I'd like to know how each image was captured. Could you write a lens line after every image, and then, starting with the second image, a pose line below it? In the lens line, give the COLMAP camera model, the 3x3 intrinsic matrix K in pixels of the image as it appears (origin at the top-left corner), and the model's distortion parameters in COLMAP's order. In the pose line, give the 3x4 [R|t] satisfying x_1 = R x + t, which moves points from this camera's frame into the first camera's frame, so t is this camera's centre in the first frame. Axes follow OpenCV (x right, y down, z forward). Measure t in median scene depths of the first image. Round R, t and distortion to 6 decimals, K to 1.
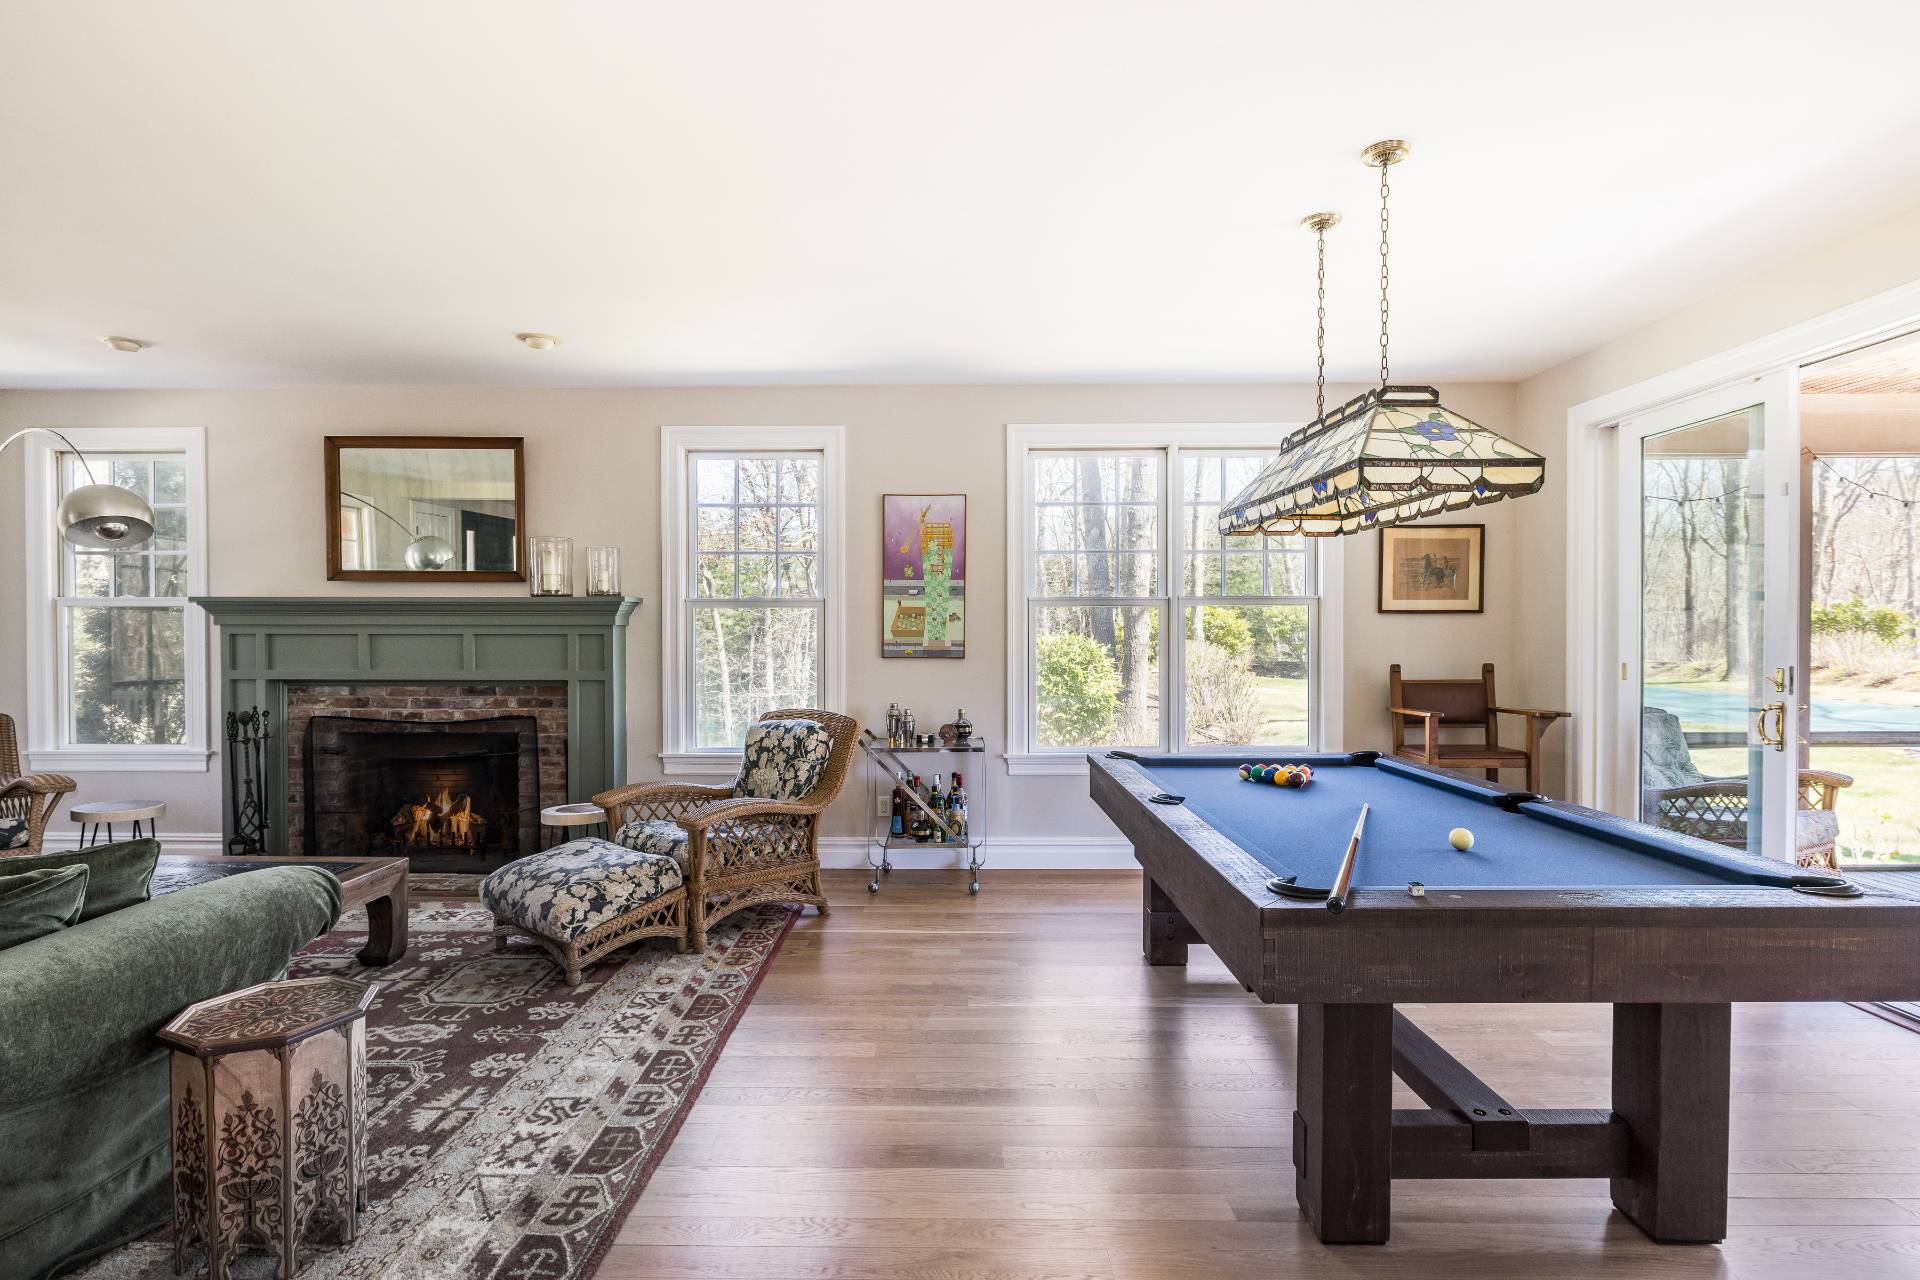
lens RADIAL K [[934.6, 0, 918.9], [0, 934.6, 648.9], [0, 0, 1]] dist [-0.001178, 0.000817]
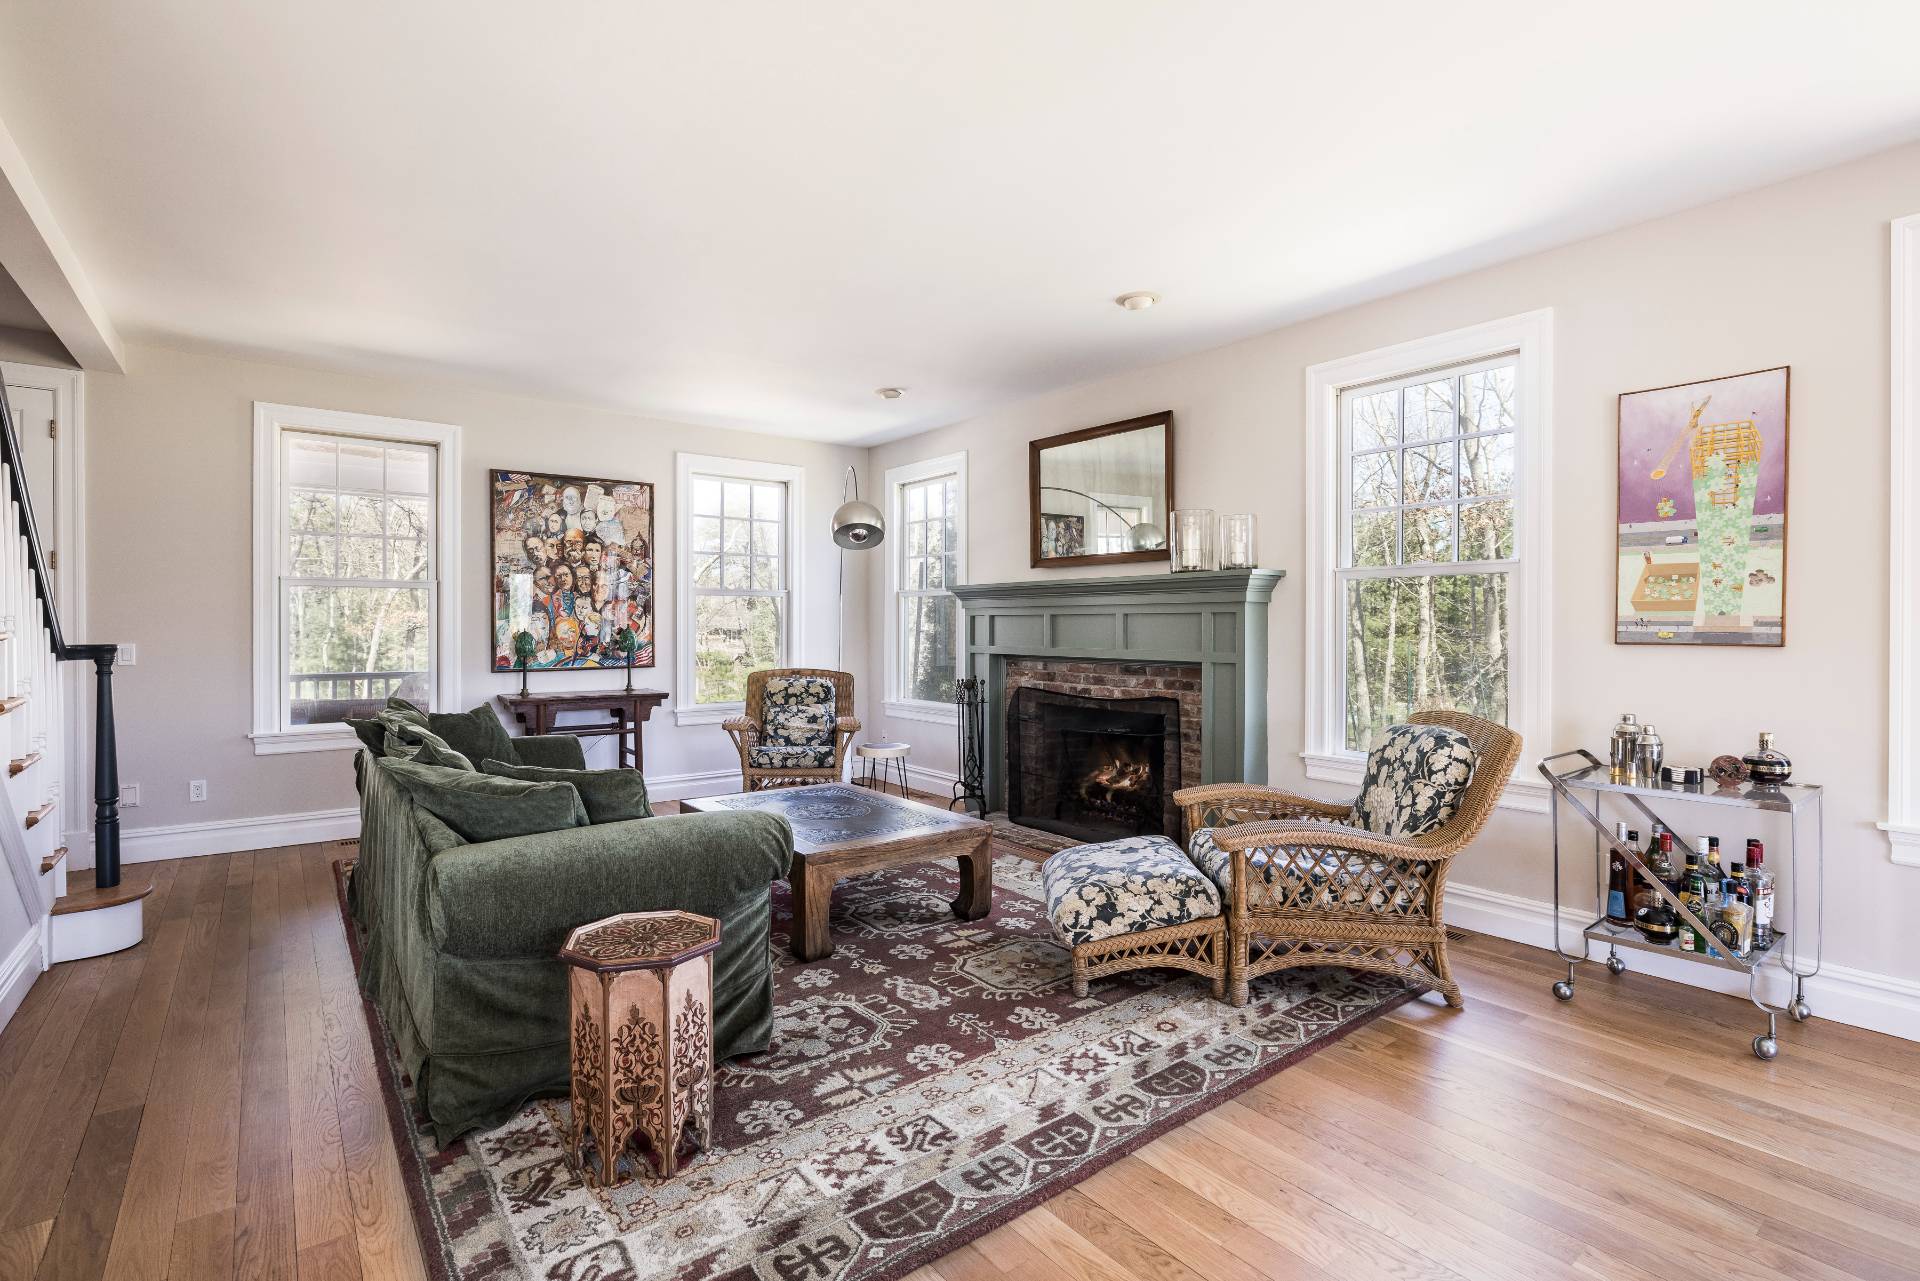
lens RADIAL K [[884.2, 0, 961.2], [0, 884.2, 630.5], [0, 0, 1]] dist [-0.006398, -0.000236]
pose [[0.633930, 0.004190, -0.773379, 0.195388], [-0.012225, 0.999915, -0.004604, 0.011553], [0.773294, 0.012373, 0.633927, 0.335245]]
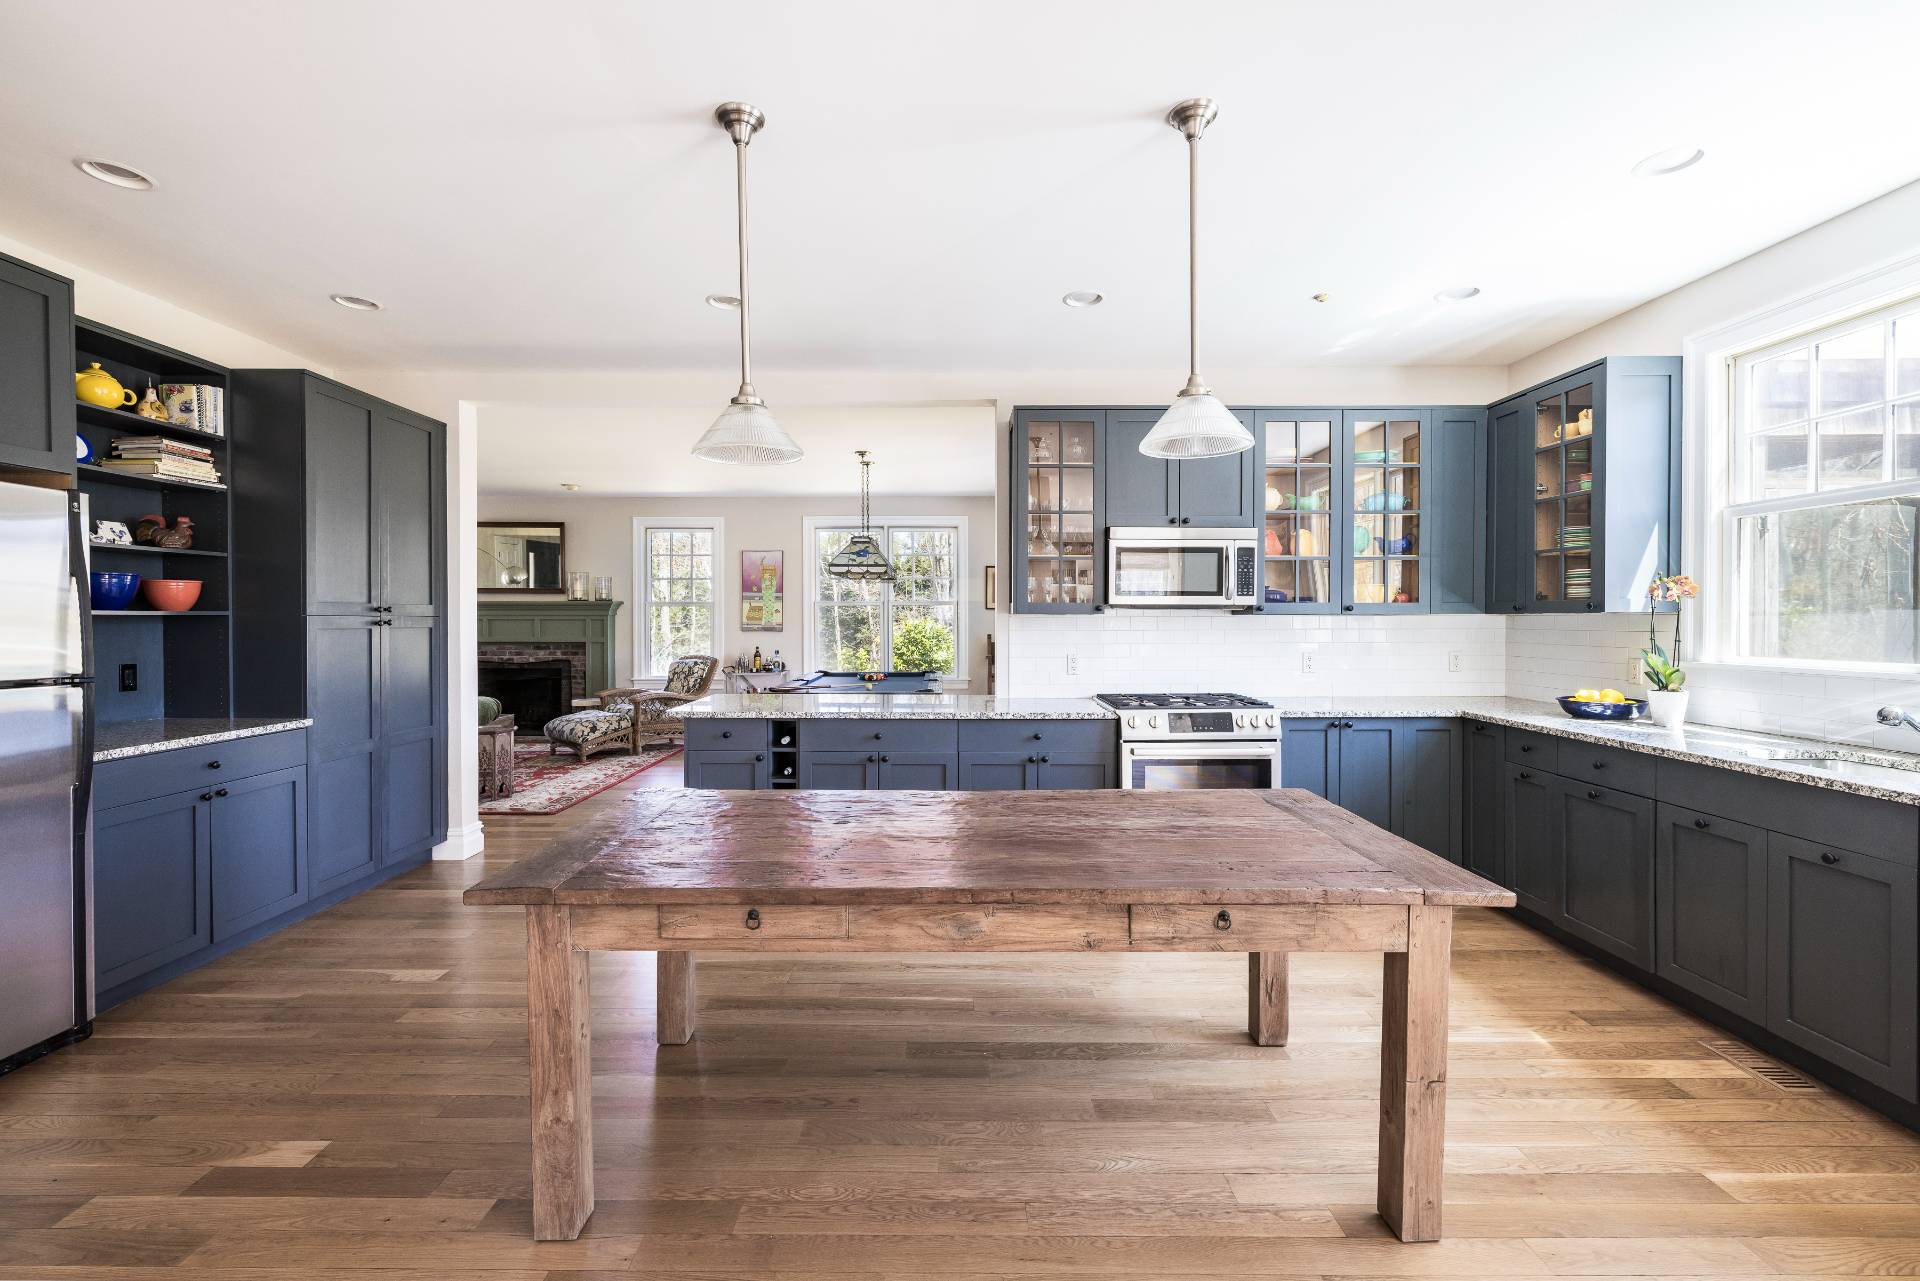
lens RADIAL K [[884.2, 0, 961.2], [0, 884.2, 630.5], [0, 0, 1]] dist [-0.006398, -0.000236]
pose [[0.999861, 0.000086, 0.016644, 0.536222], [-0.000064, 0.999999, -0.001312, 0.014302], [-0.016644, 0.001311, 0.999861, -1.226375]]
